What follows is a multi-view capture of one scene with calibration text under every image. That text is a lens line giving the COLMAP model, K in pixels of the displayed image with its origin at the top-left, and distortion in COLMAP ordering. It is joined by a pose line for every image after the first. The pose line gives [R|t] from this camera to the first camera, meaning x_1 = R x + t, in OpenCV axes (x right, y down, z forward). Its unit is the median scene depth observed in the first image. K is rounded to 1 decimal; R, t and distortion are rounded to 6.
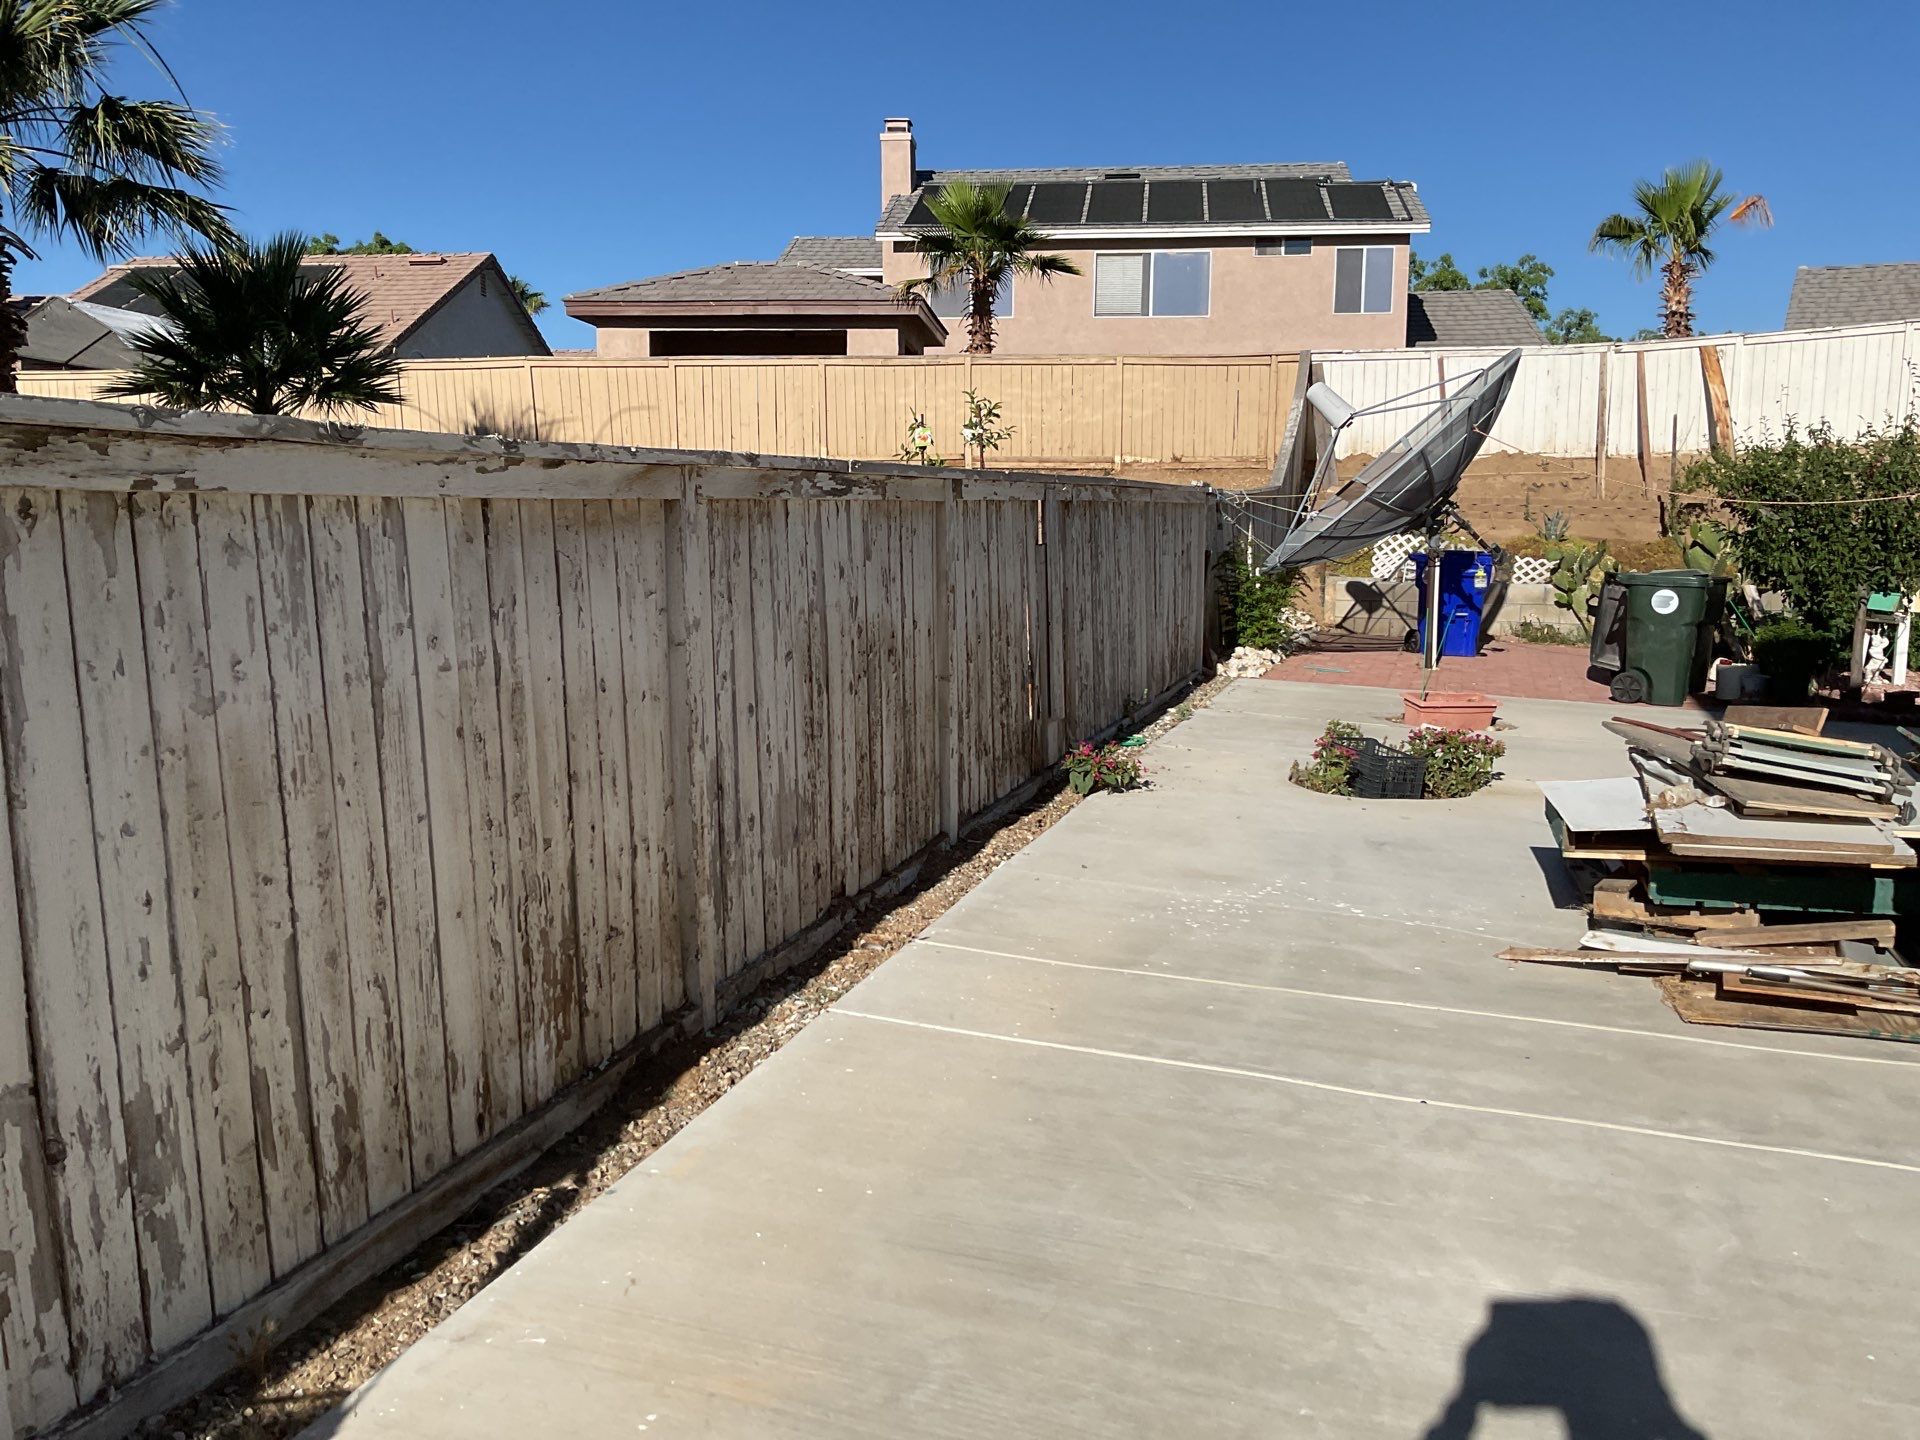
lens RADIAL K [[1559.3, 0, 941.0], [0, 1559.3, 714.1], [0, 0, 1]] dist [0.045660, -0.090907]
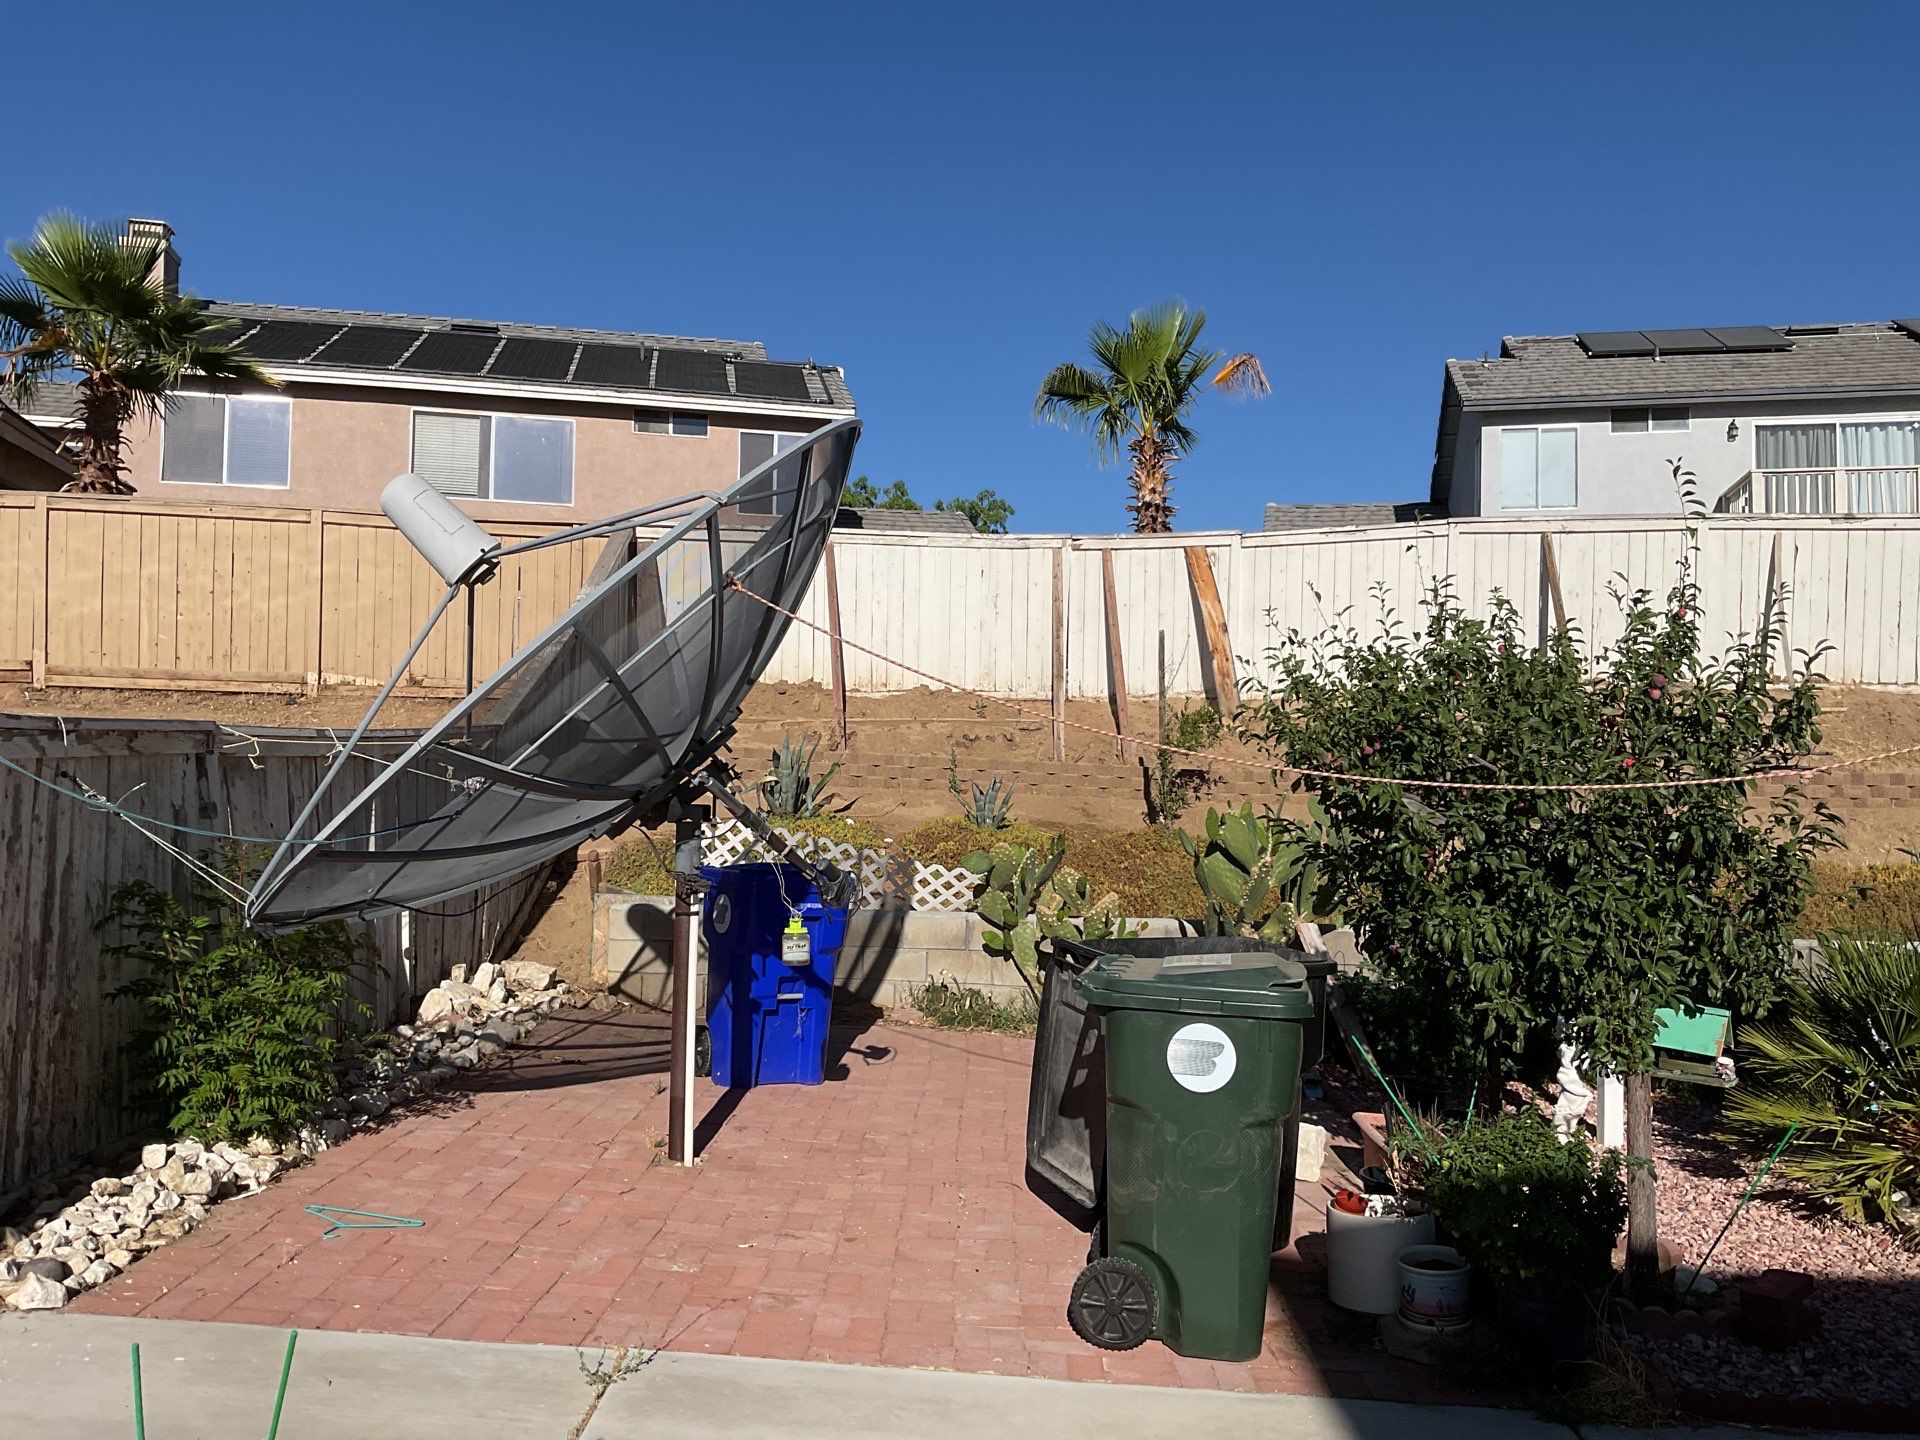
lens RADIAL K [[1559.3, 0, 968.5], [0, 1559.3, 727.7], [0, 0, 1]] dist [0.045660, -0.090907]
pose [[0.947177, 0.024008, 0.319812, 0.174698], [0.024346, 0.988934, -0.146343, -0.056148], [-0.319787, 0.146399, 0.936111, 0.397417]]
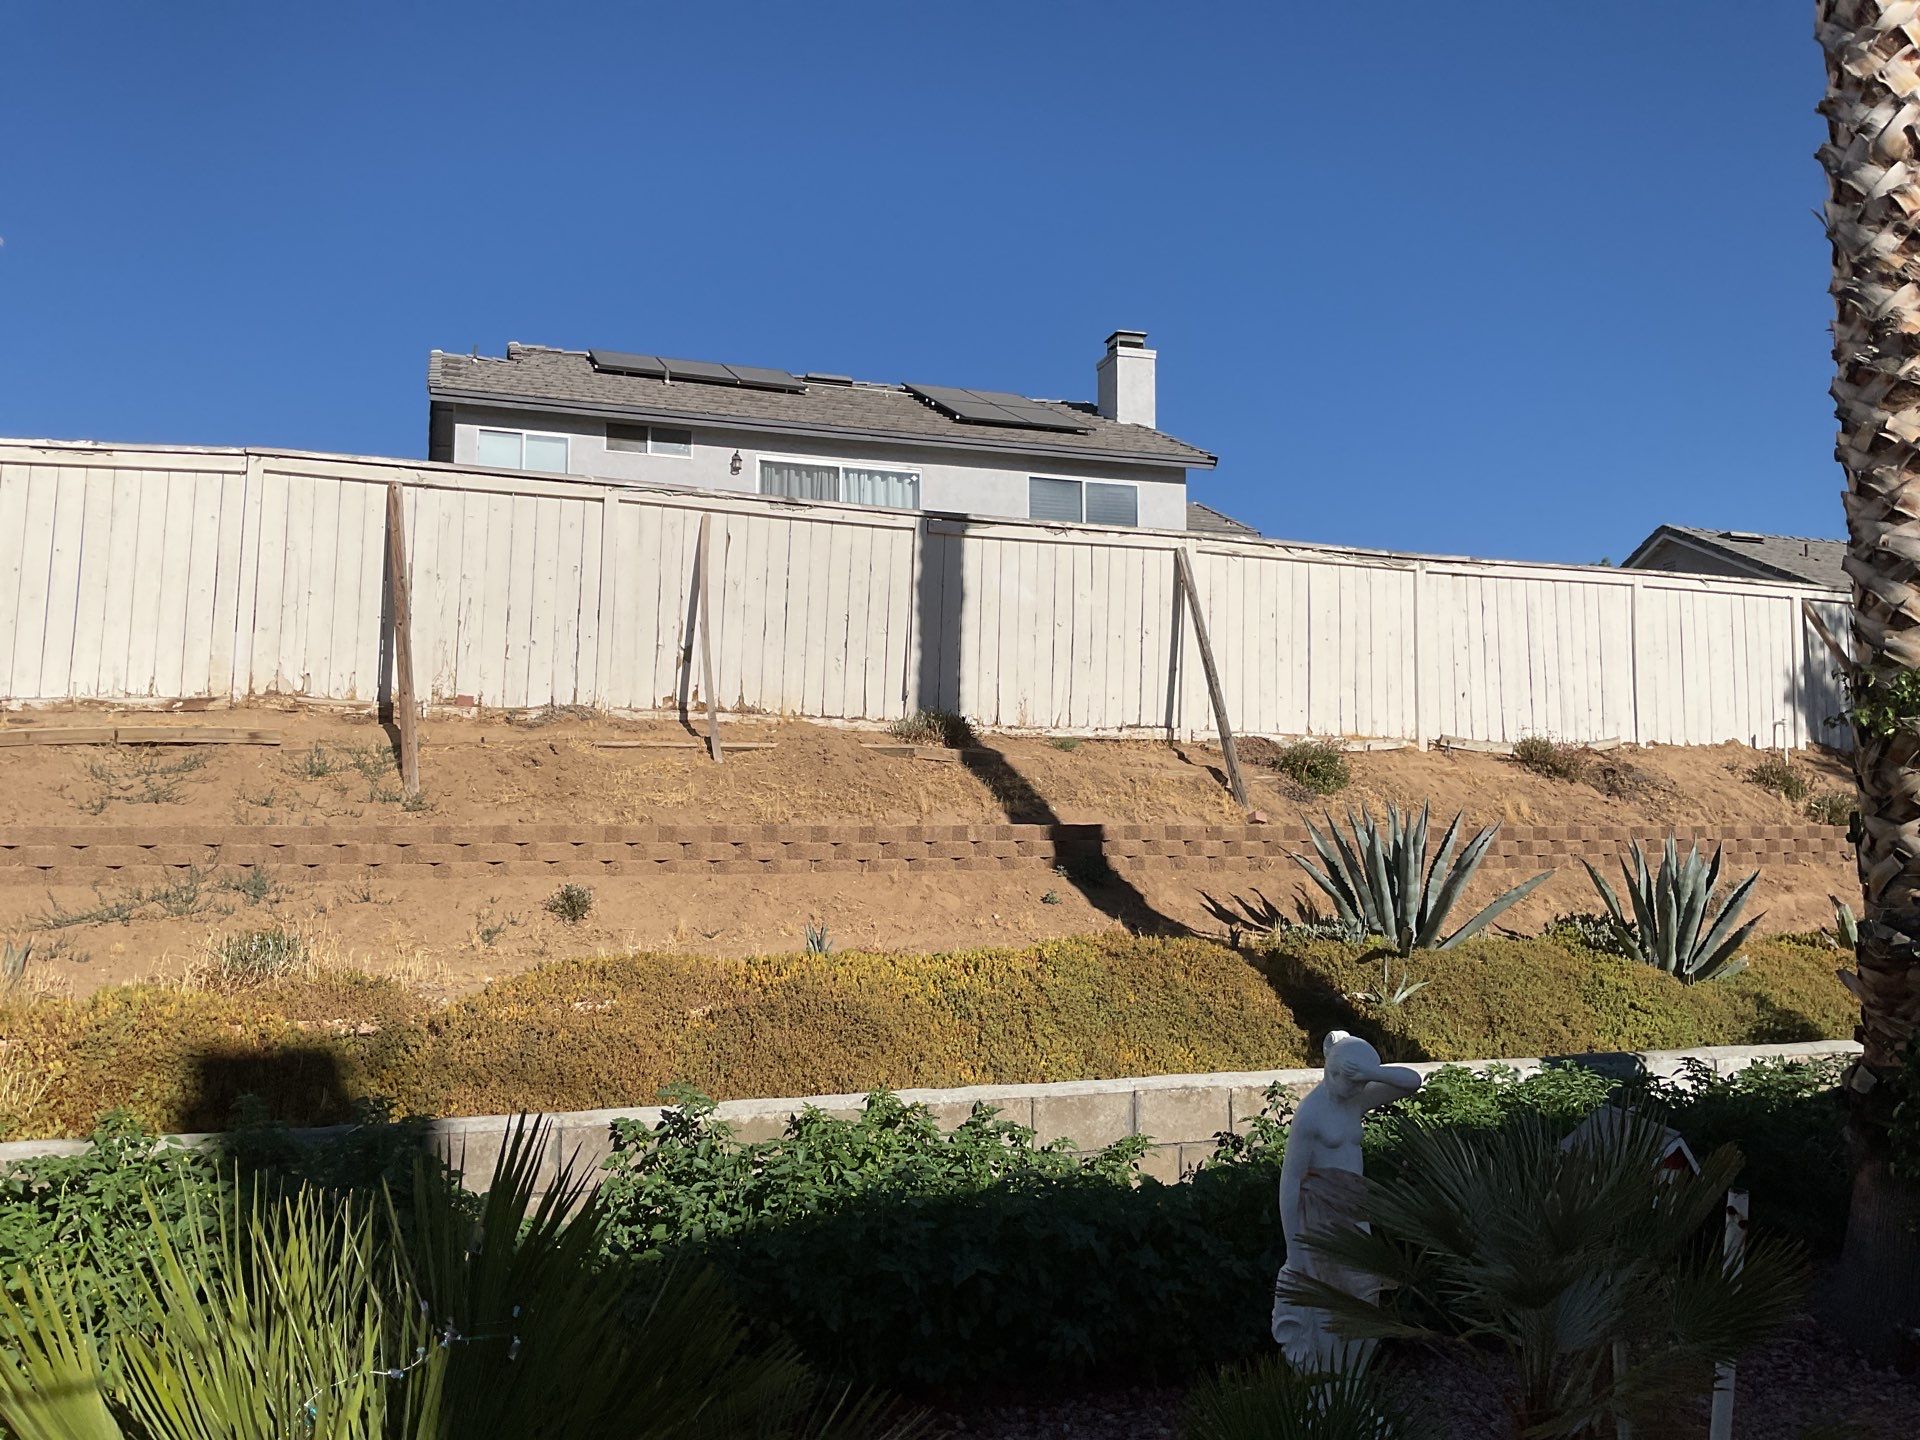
lens RADIAL K [[1559.3, 0, 952.4], [0, 1559.3, 711.1], [0, 0, 1]] dist [0.045660, -0.090907]
pose [[0.649451, 0.079958, 0.756188, 0.385794], [0.090369, 0.979293, -0.181162, -0.066394], [-0.755014, 0.185992, 0.628777, 0.532738]]
